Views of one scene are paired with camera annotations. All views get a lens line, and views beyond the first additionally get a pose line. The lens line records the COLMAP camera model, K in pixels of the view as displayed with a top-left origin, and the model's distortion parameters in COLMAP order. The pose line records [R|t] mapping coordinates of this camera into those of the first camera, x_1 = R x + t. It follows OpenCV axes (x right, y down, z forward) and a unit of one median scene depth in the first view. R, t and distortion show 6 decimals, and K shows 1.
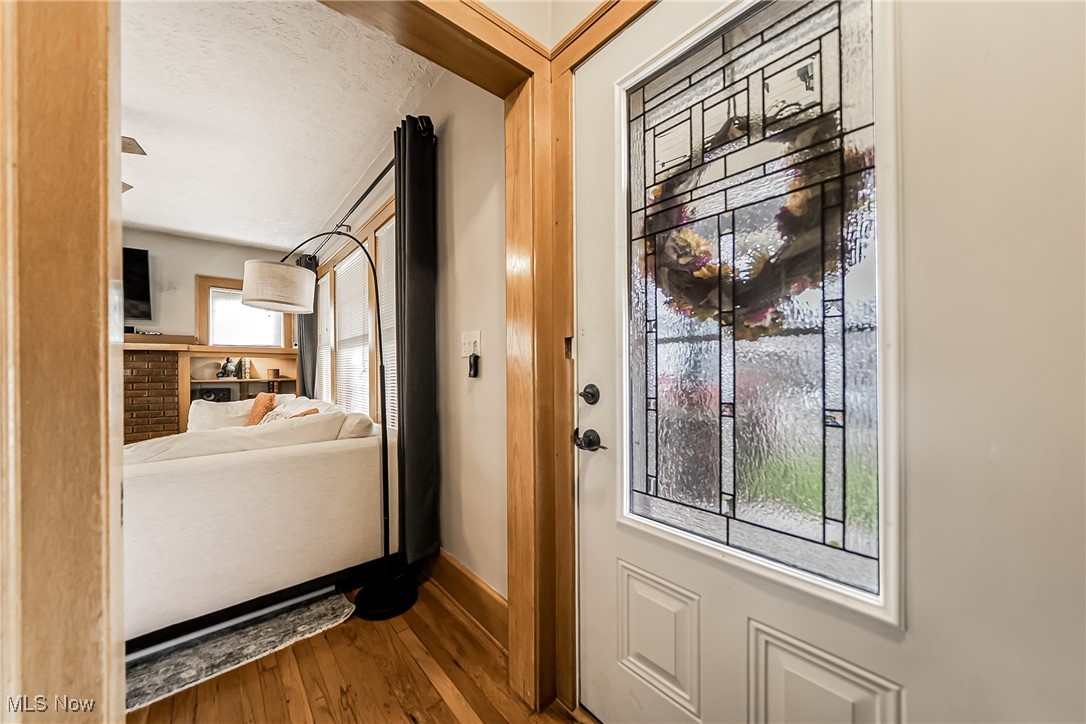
lens RADIAL K [[376.9, 0, 543.0], [0, 376.9, 367.2], [0, 0, 1]] dist [-0.002604, -0.000078]
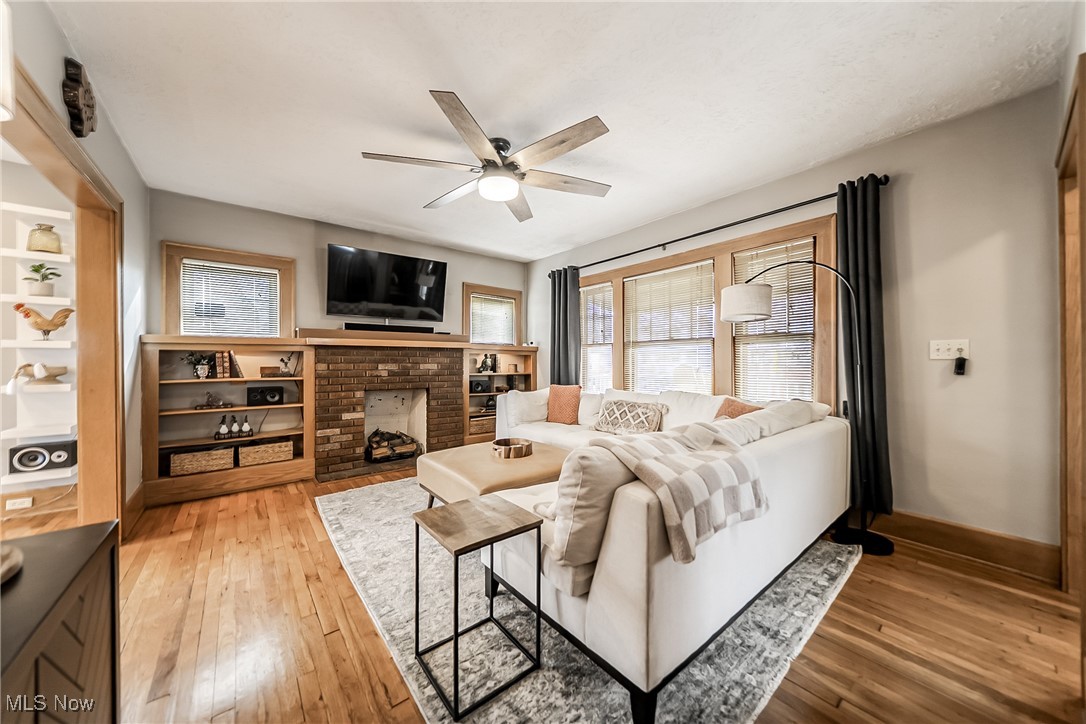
lens RADIAL K [[376.9, 0, 546.0], [0, 376.9, 359.7], [0, 0, 1]] dist [-0.002604, -0.000078]
pose [[0.999642, 0.006659, -0.025896, -1.531561], [-0.006793, 0.999964, -0.005093, -0.009460], [0.025861, 0.005267, 0.999652, -0.352928]]
